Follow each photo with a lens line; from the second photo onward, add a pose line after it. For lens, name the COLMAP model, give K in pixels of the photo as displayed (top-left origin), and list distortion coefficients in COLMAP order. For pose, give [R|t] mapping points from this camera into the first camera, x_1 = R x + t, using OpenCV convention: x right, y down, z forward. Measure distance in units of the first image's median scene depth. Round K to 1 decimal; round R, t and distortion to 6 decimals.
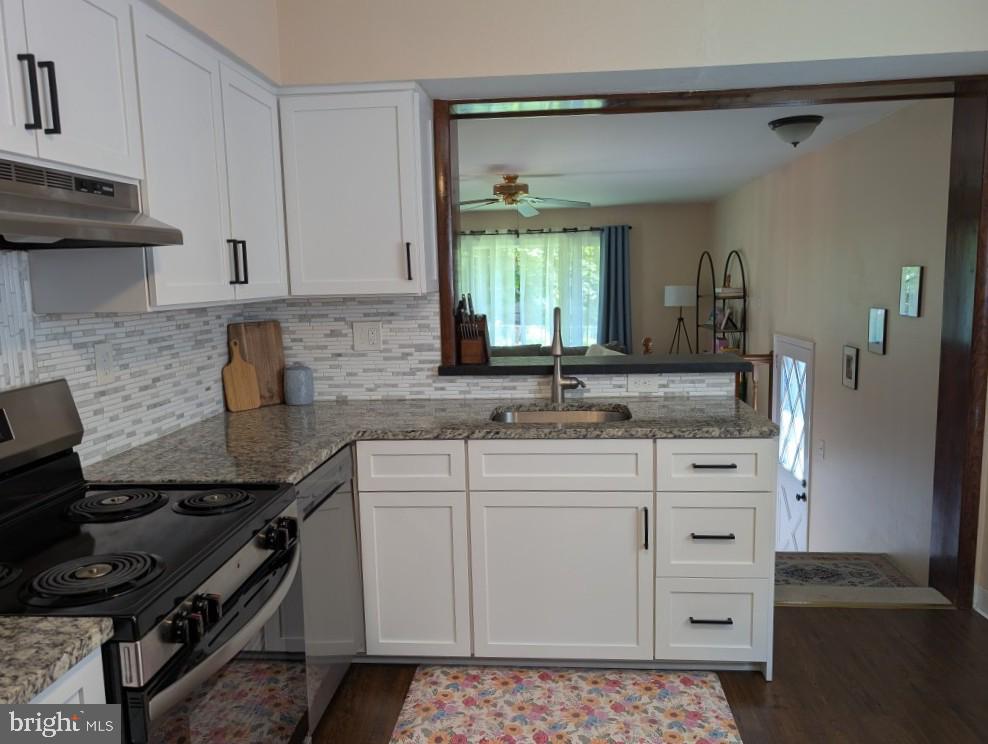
lens RADIAL K [[731.9, 0, 494.0], [0, 731.9, 372.0], [0, 0, 1]] dist [0.025677, -0.002361]
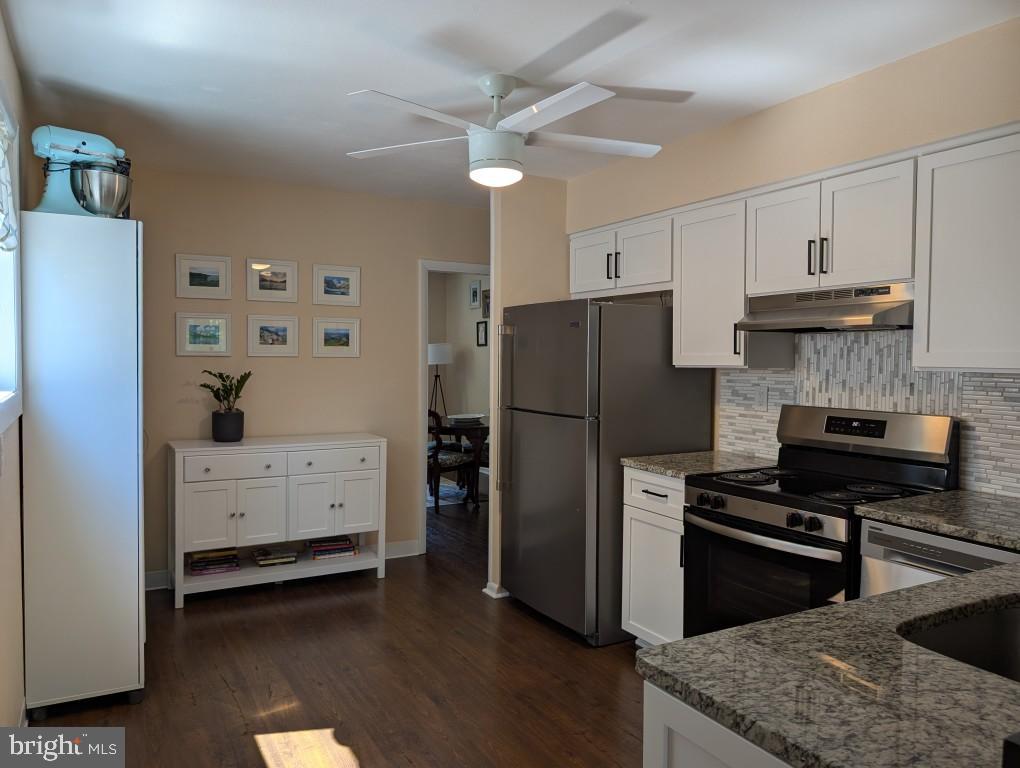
lens RADIAL K [[726.1, 0, 510.0], [0, 726.1, 384.0], [0, 0, 1]] dist [0.011742, -0.000406]
pose [[-0.825664, 0.041393, -0.562642, 0.652775], [-0.055700, 0.986451, 0.154311, -0.159738], [0.561406, 0.158748, -0.812171, 1.193489]]
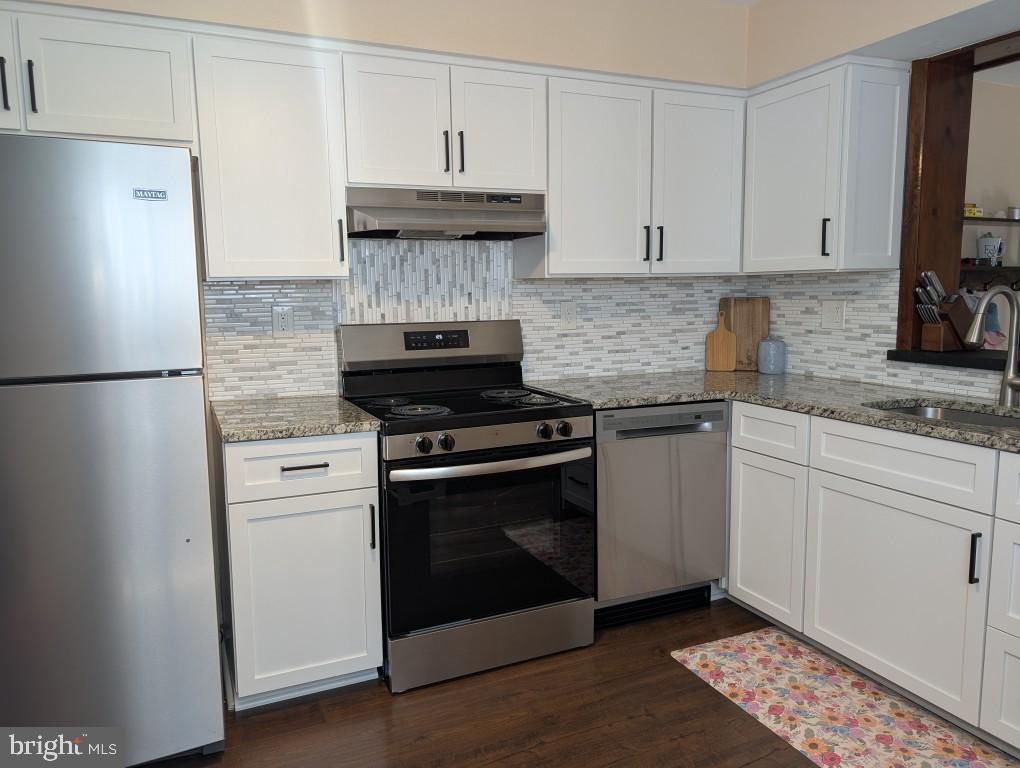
lens RADIAL K [[729.9, 0, 510.0], [0, 729.9, 384.0], [0, 0, 1]] dist [0.005218, -0.001354]
pose [[0.486237, 0.128722, -0.864294, 0.584384], [-0.110575, 0.990203, 0.085266, 0.010887], [0.866803, 0.054110, 0.495707, 0.142648]]
